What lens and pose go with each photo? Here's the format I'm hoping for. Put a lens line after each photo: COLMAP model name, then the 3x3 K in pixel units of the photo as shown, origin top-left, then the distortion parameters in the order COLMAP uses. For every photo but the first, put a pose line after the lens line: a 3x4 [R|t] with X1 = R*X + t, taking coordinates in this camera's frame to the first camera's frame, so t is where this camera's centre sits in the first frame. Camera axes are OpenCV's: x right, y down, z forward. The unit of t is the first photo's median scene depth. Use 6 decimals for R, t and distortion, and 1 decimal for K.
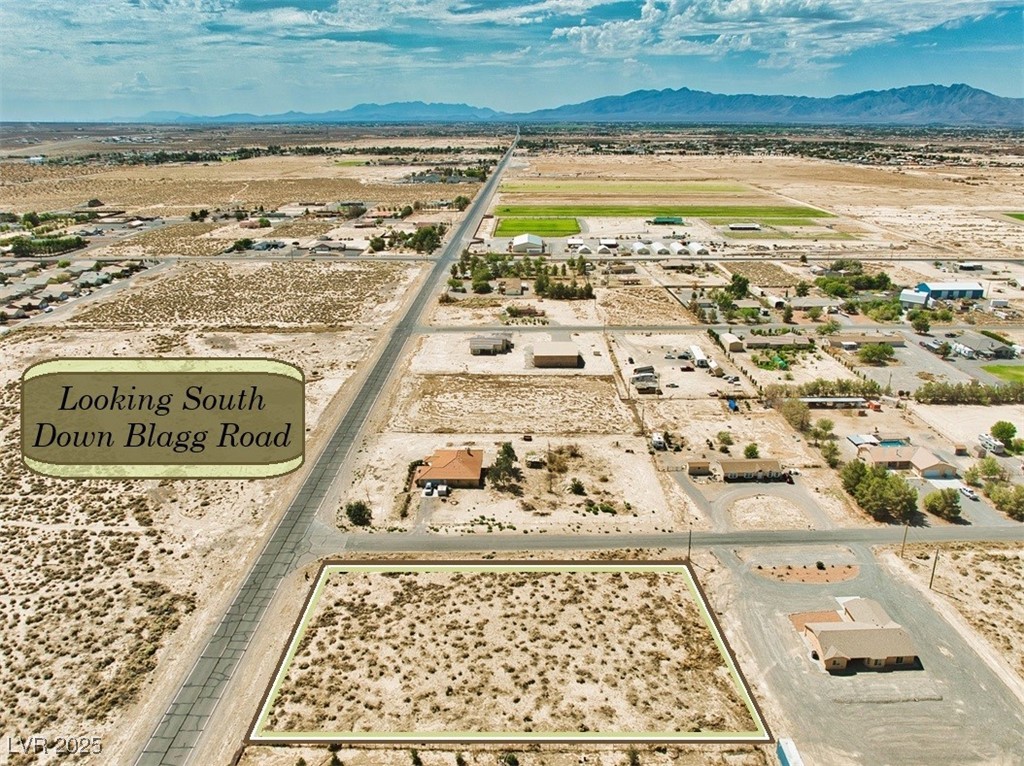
lens RADIAL K [[719.7, 0, 514.3], [0, 719.7, 430.2], [0, 0, 1]] dist [-0.028710, -0.006173]
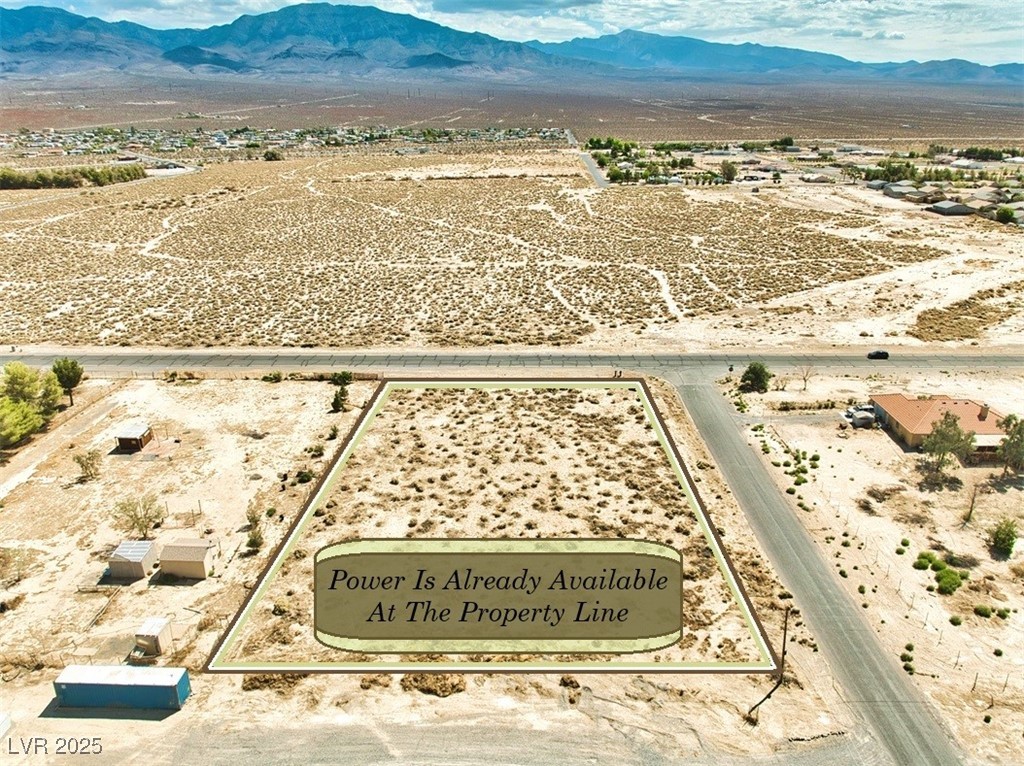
lens RADIAL K [[730.7, 0, 513.8], [0, 730.7, 433.3], [0, 0, 1]] dist [-0.035697, -0.005116]
pose [[-0.031893, 0.403588, -0.914385, 0.444249], [-0.380679, 0.840991, 0.384472, -0.028599], [0.924157, 0.360349, 0.126816, 0.596118]]
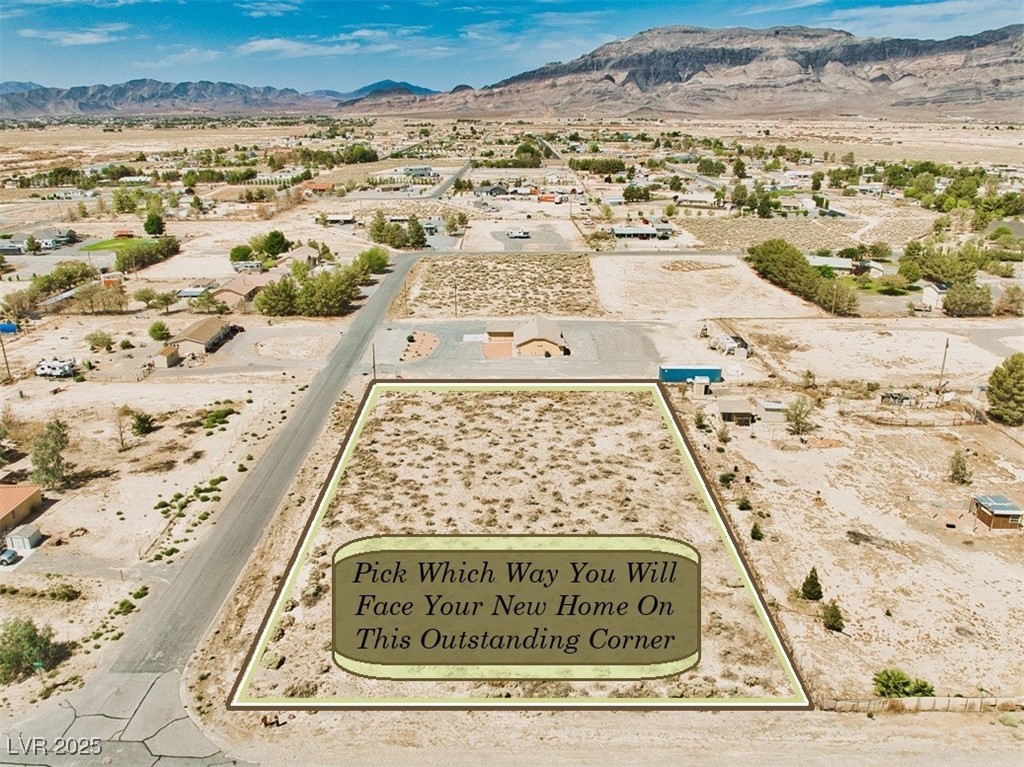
lens RADIAL K [[740.2, 0, 512.7], [0, 740.2, 438.5], [0, 0, 1]] dist [-0.031118, -0.005589]
pose [[0.007816, -0.401677, 0.915748, -0.443617], [0.391650, 0.843844, 0.366795, -0.012837], [-0.920081, 0.355786, 0.163912, 0.578162]]
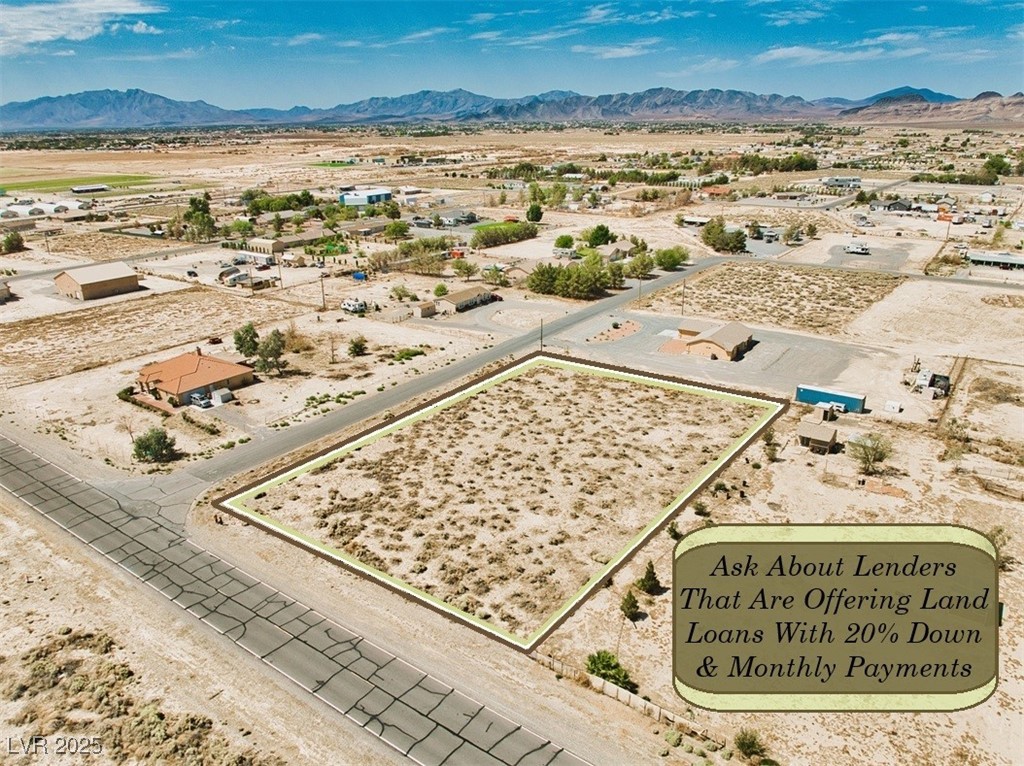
lens RADIAL K [[730.7, 0, 513.8], [0, 730.7, 433.3], [0, 0, 1]] dist [-0.035697, -0.005116]
pose [[0.577239, -0.323402, 0.749804, -0.432544], [0.325906, 0.933170, 0.151591, 0.094845], [-0.748719, 0.156862, 0.644061, 0.323002]]
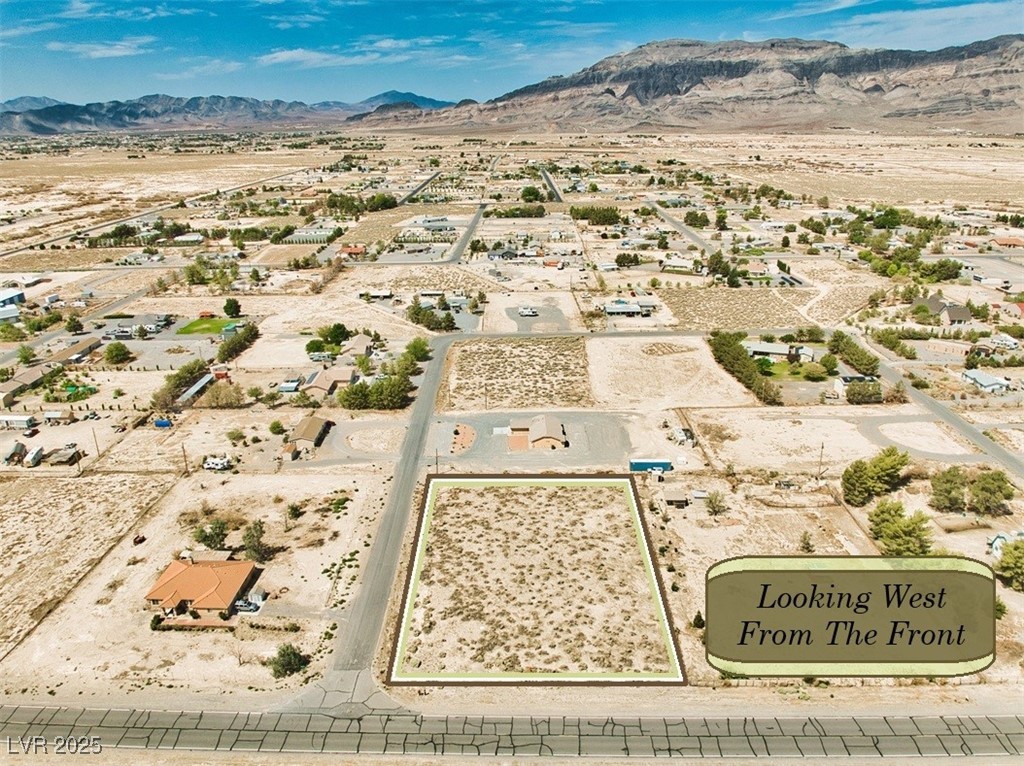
lens RADIAL K [[714.1, 0, 514.0], [0, 714.1, 456.3], [0, 0, 1]] dist [-0.028585, -0.008008]
pose [[0.010502, -0.421115, 0.906947, -0.670965], [0.401523, 0.832439, 0.381870, -0.204051], [-0.915789, 0.360150, 0.177829, 0.511012]]
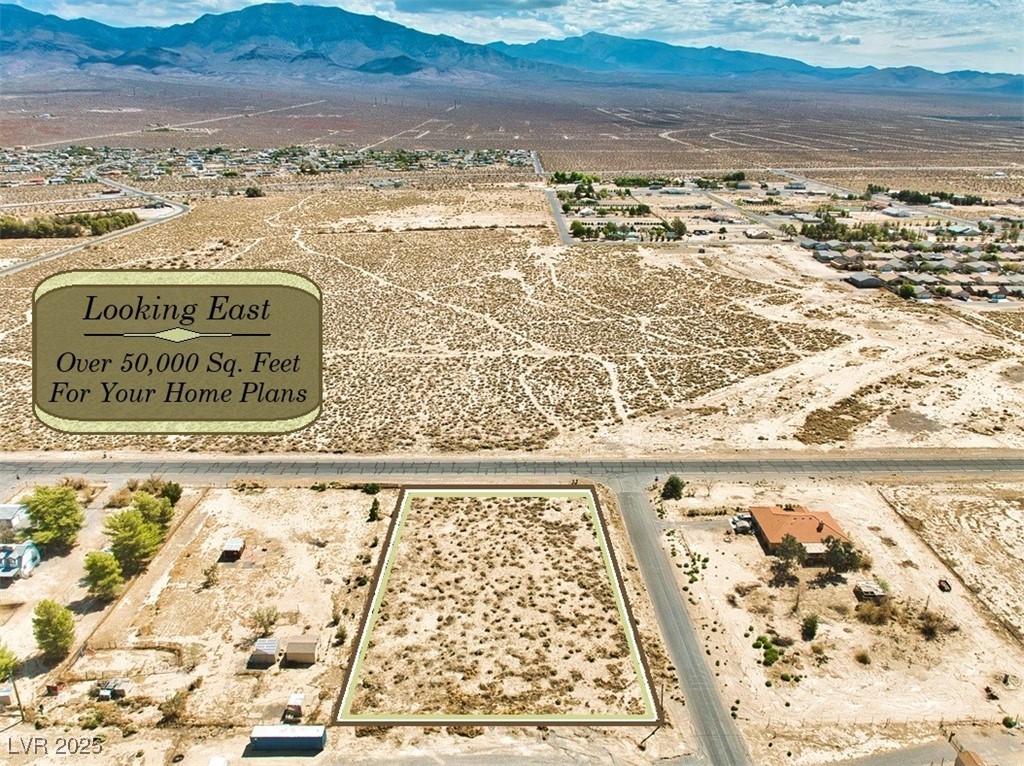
lens RADIAL K [[714.1, 0, 514.0], [0, 714.1, 456.3], [0, 0, 1]] dist [-0.028585, -0.008008]
pose [[0.011081, 0.432009, -0.901801, 0.604003], [-0.390224, 0.832217, 0.393879, -0.208944], [0.920653, 0.347540, 0.177802, 0.505819]]
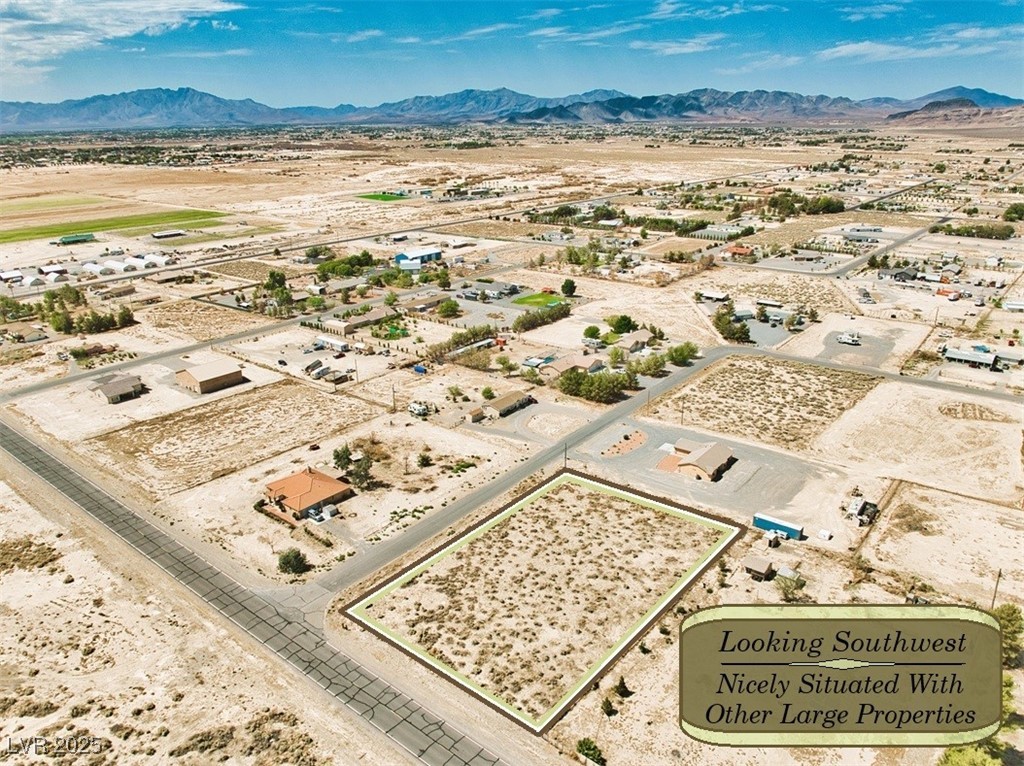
lens RADIAL K [[710.7, 0, 515.4], [0, 710.7, 463.3], [0, 0, 1]] dist [-0.032155, -0.006509]
pose [[0.618959, -0.341176, 0.707452, -0.538510], [0.311786, 0.933448, 0.177379, -0.058008], [-0.720888, 0.110784, 0.684140, 0.167715]]
